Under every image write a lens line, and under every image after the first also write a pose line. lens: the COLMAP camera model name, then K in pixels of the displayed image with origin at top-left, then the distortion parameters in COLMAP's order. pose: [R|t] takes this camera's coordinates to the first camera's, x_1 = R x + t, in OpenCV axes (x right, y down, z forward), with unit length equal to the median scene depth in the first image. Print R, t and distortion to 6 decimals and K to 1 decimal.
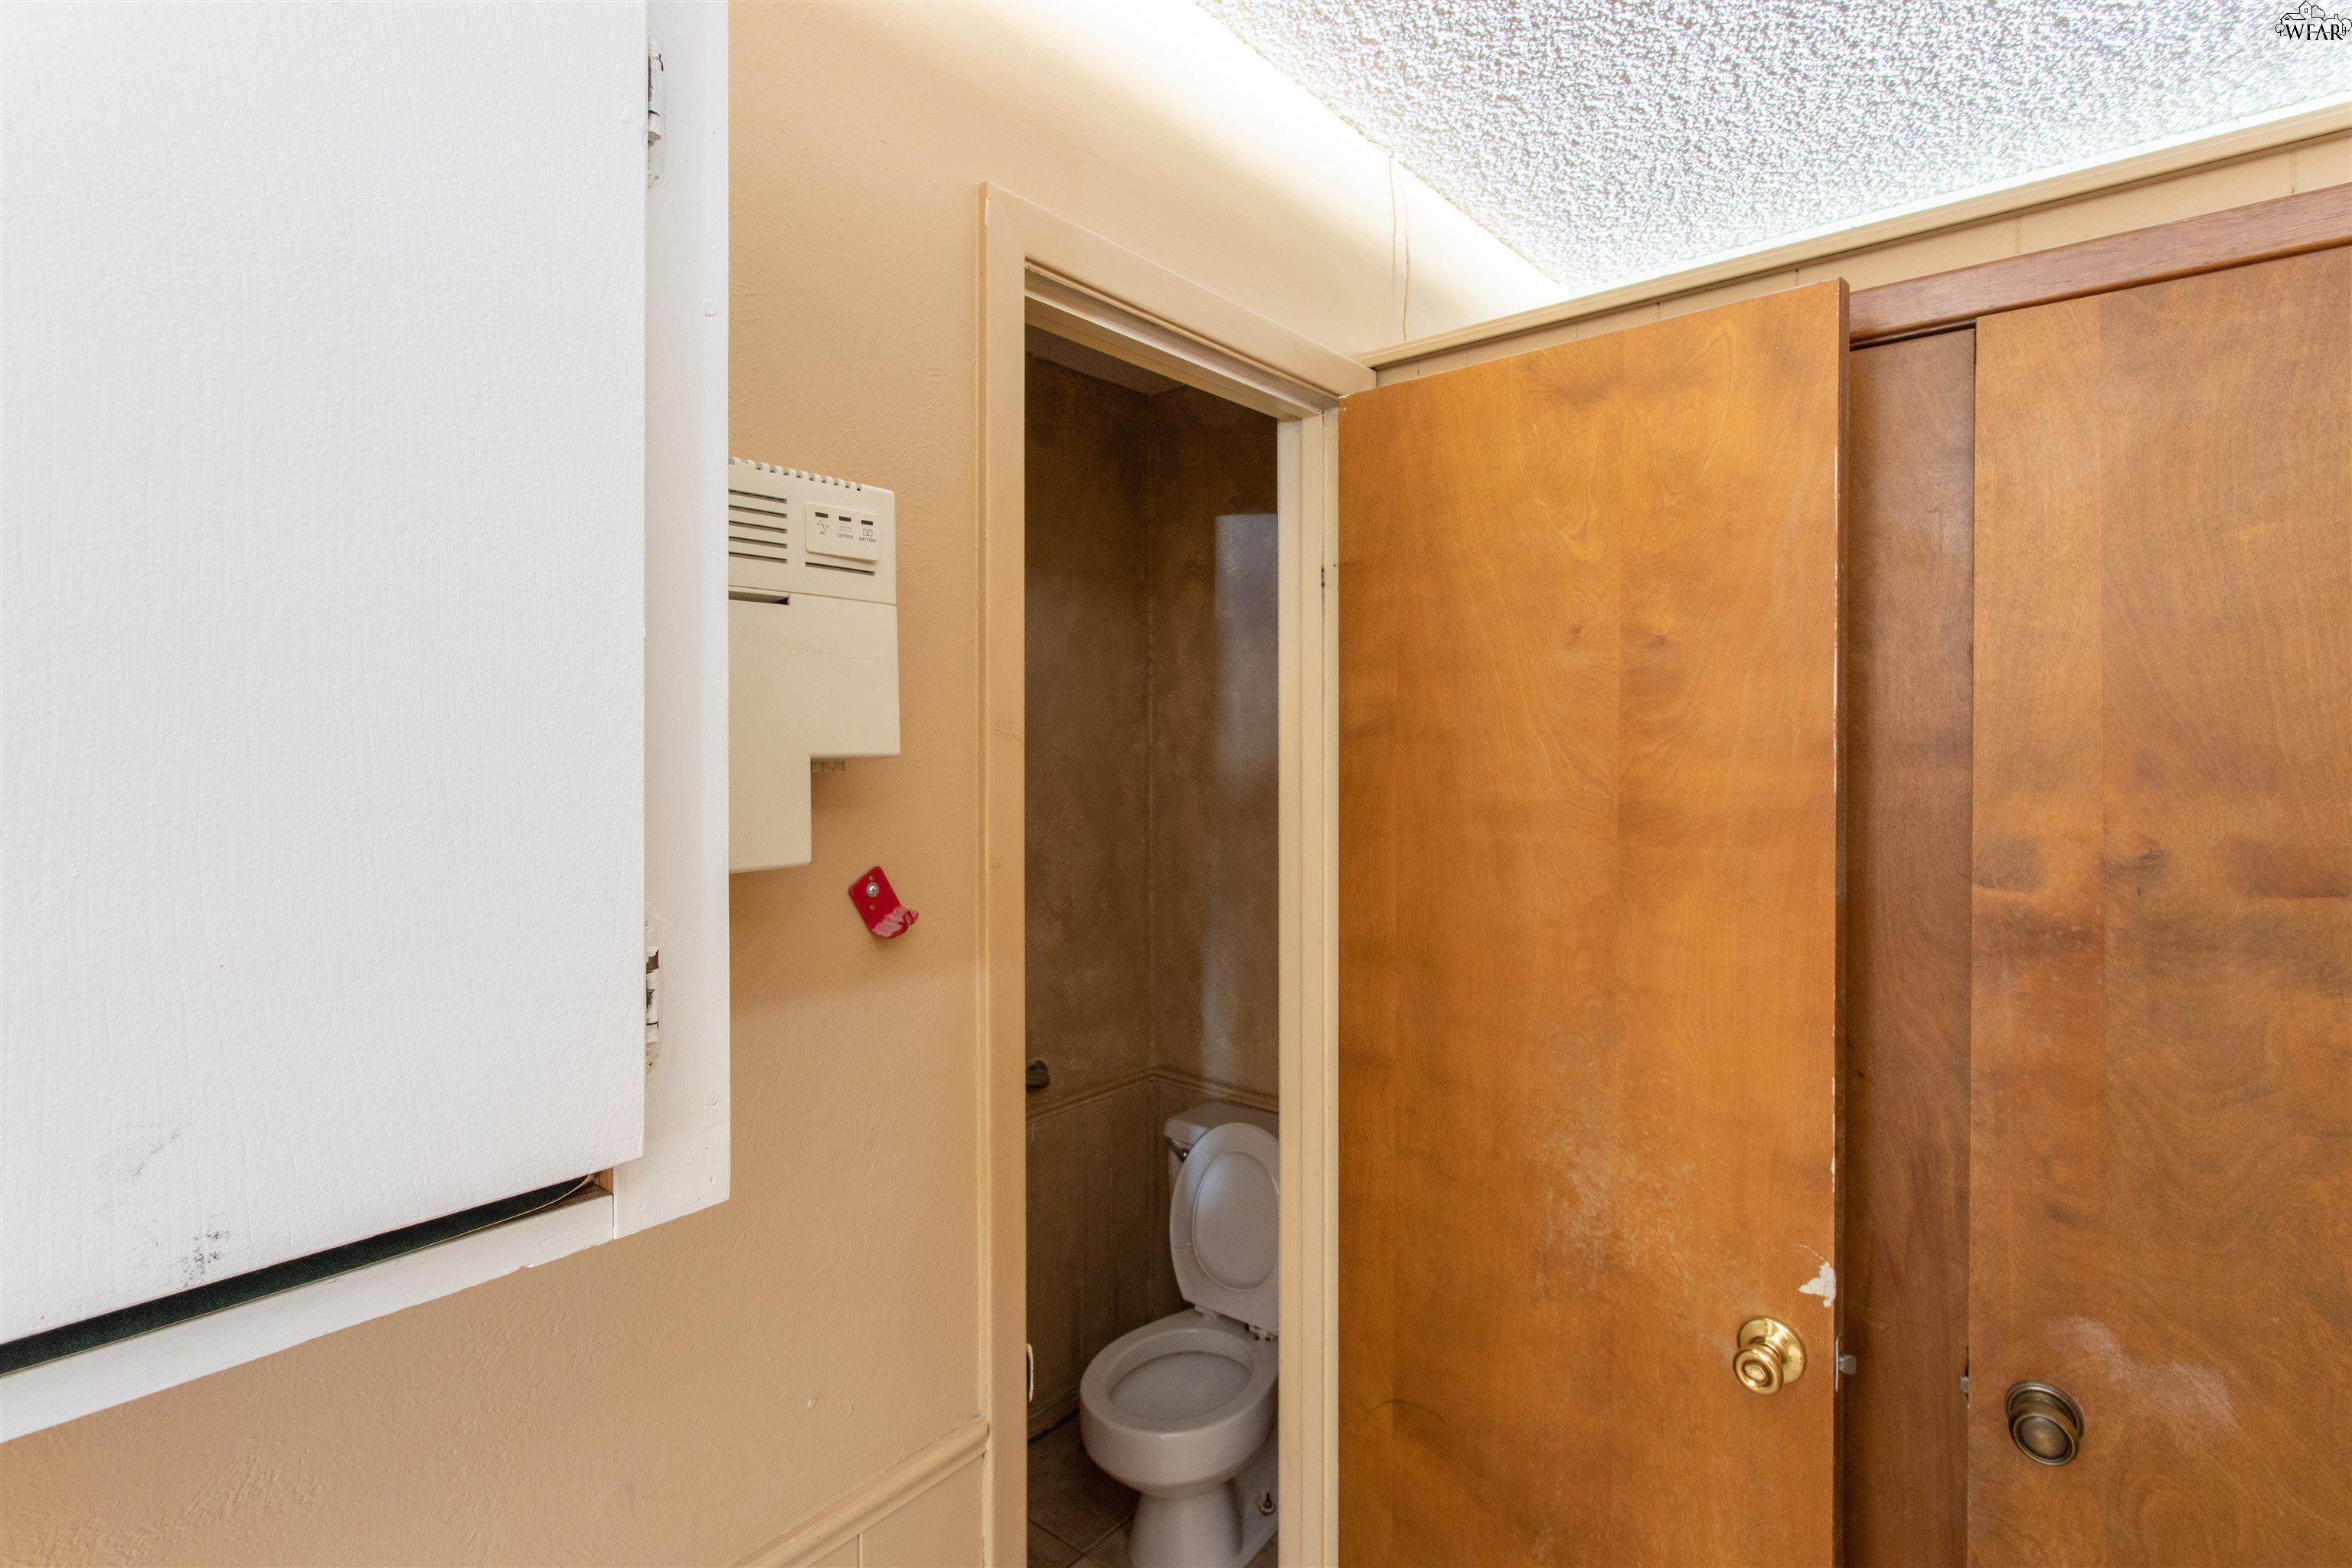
lens RADIAL K [[1111.1, 0, 1199.2], [0, 1111.1, 748.8], [0, 0, 1]] dist [0.001183, 0.001963]
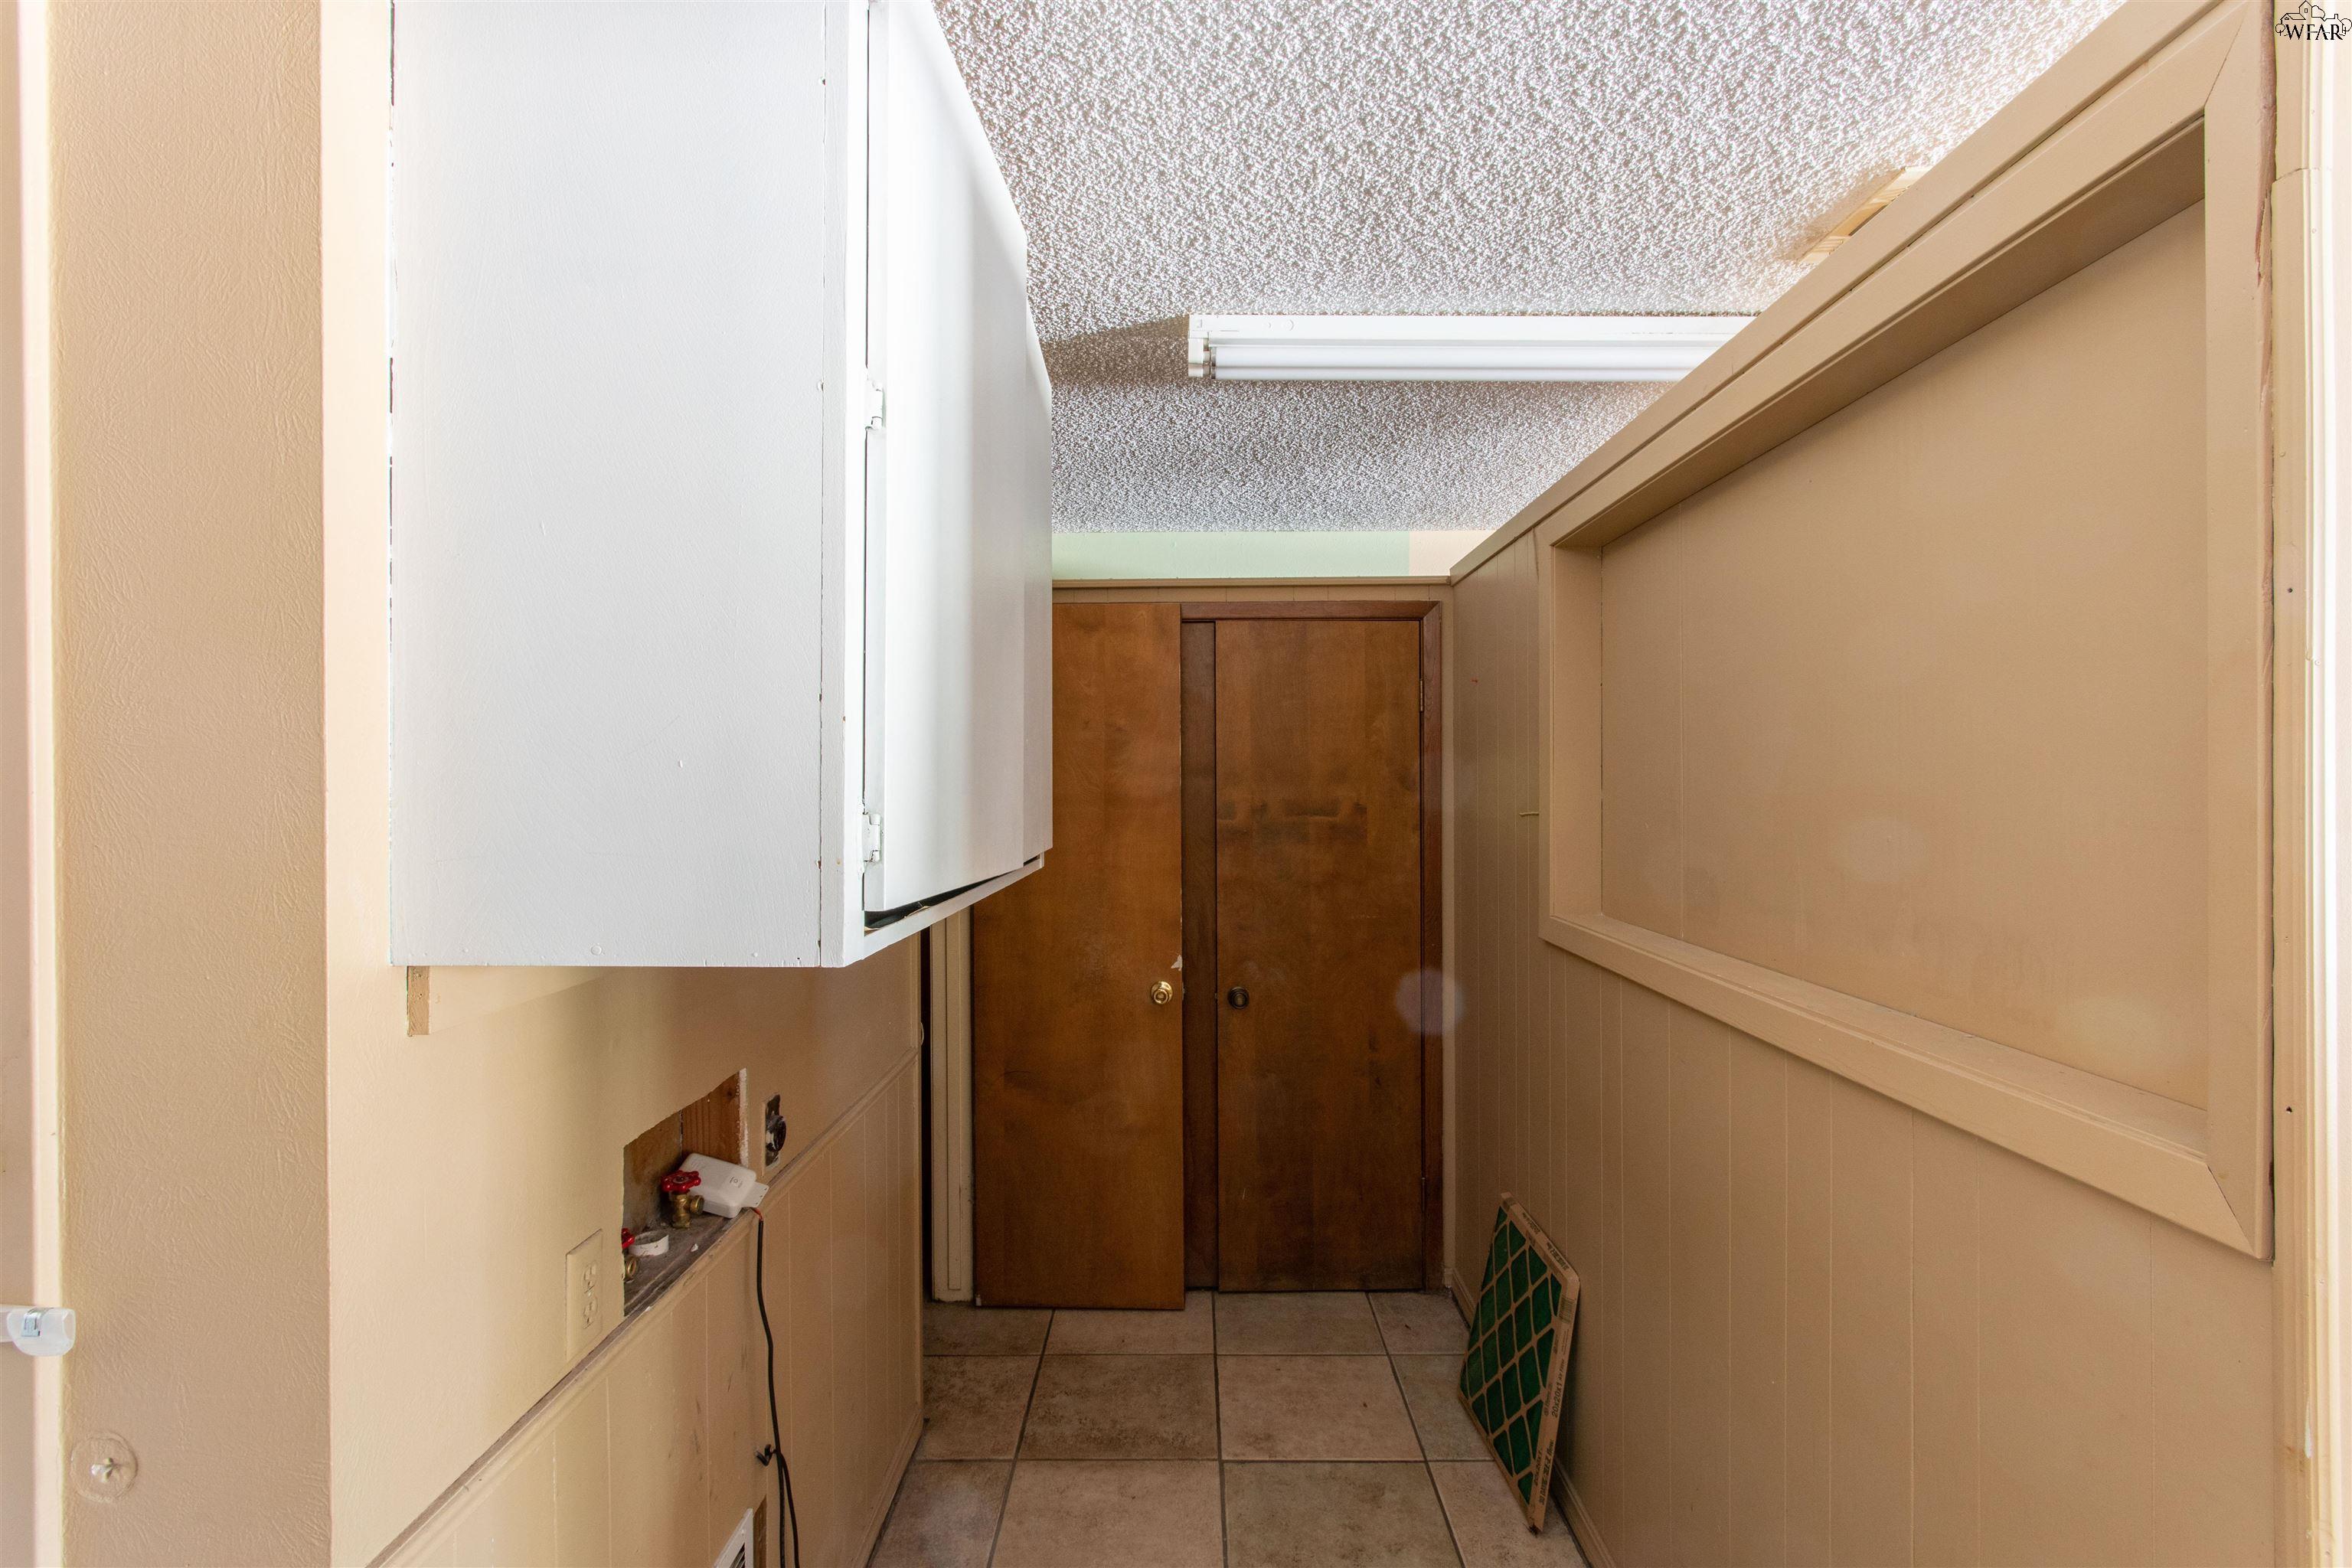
lens RADIAL K [[1111.1, 0, 1177.6], [0, 1111.1, 781.9], [0, 0, 1]] dist [0.001183, 0.001963]
pose [[0.776847, -0.004428, 0.629674, -1.186582], [0.012087, 0.999896, -0.007880, 0.049803], [-0.629574, 0.013733, 0.776819, -1.160693]]
